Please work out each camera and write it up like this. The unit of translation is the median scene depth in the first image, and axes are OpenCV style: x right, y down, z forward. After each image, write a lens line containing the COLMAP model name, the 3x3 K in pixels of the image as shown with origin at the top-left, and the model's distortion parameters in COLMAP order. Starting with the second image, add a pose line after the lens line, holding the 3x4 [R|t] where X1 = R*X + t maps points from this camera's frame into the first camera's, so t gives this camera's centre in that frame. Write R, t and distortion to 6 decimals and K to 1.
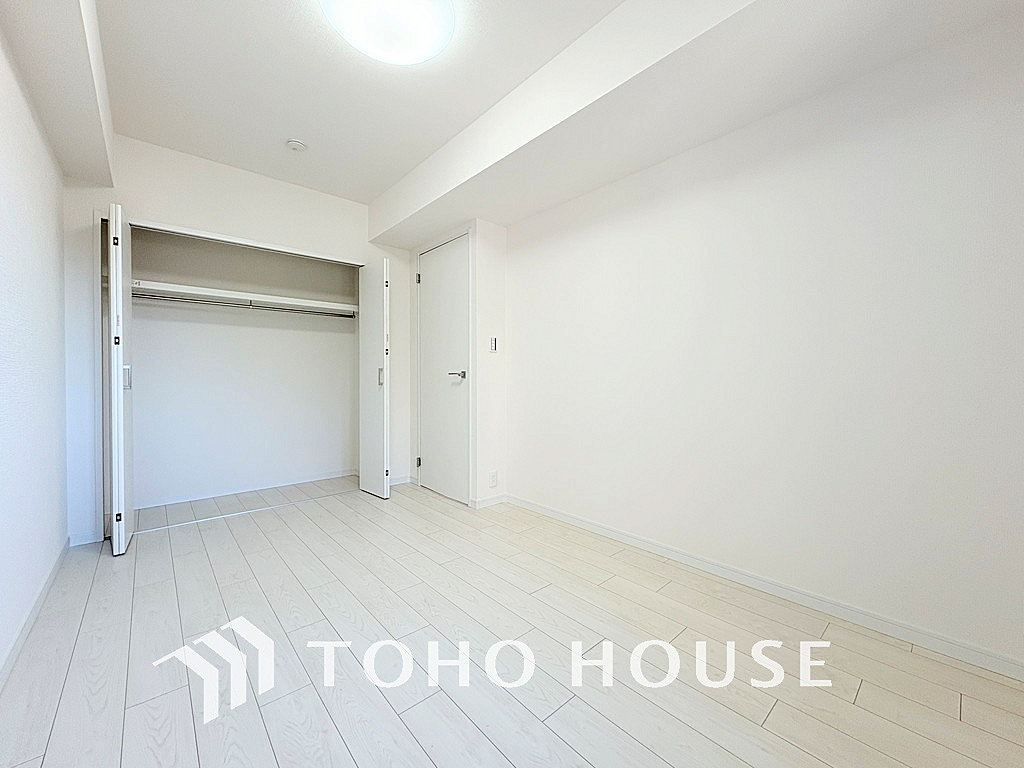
lens RADIAL K [[407.7, 0, 511.3], [0, 407.7, 384.5], [0, 0, 1]] dist [-0.002073, -0.000057]
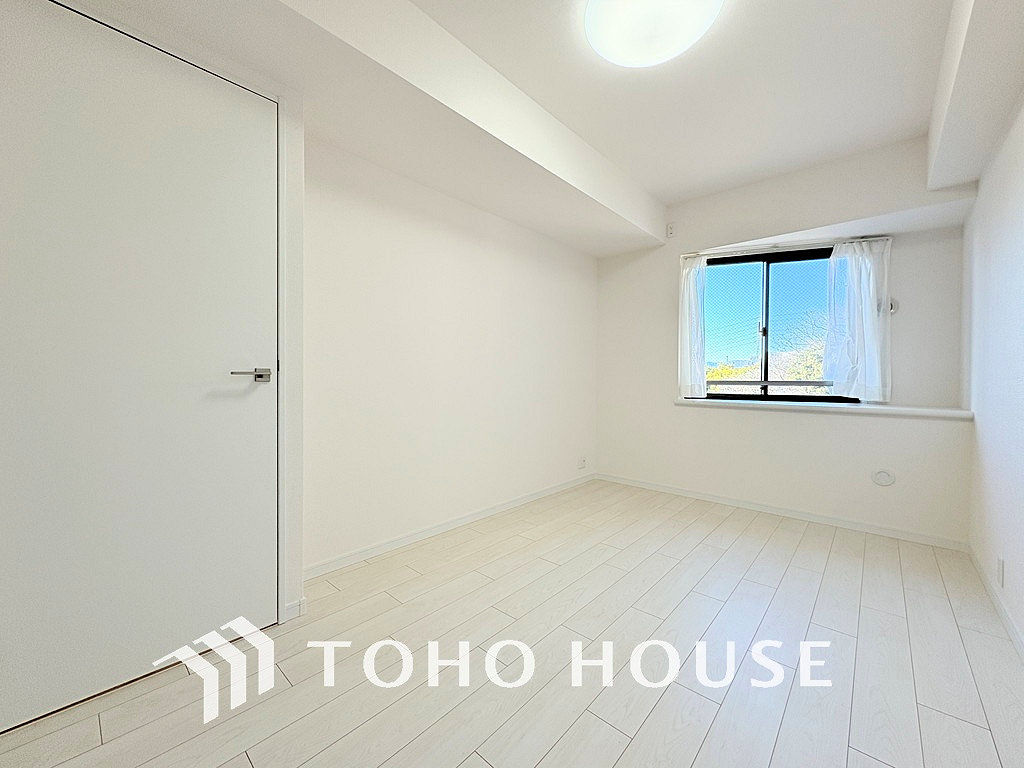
lens RADIAL K [[407.7, 0, 511.2], [0, 407.7, 380.4], [0, 0, 1]] dist [-0.002073, -0.000057]
pose [[-0.106960, -0.009822, 0.994215, -0.863024], [0.006958, 0.999919, 0.010627, -0.028824], [-0.994239, 0.008054, -0.106883, 0.978512]]
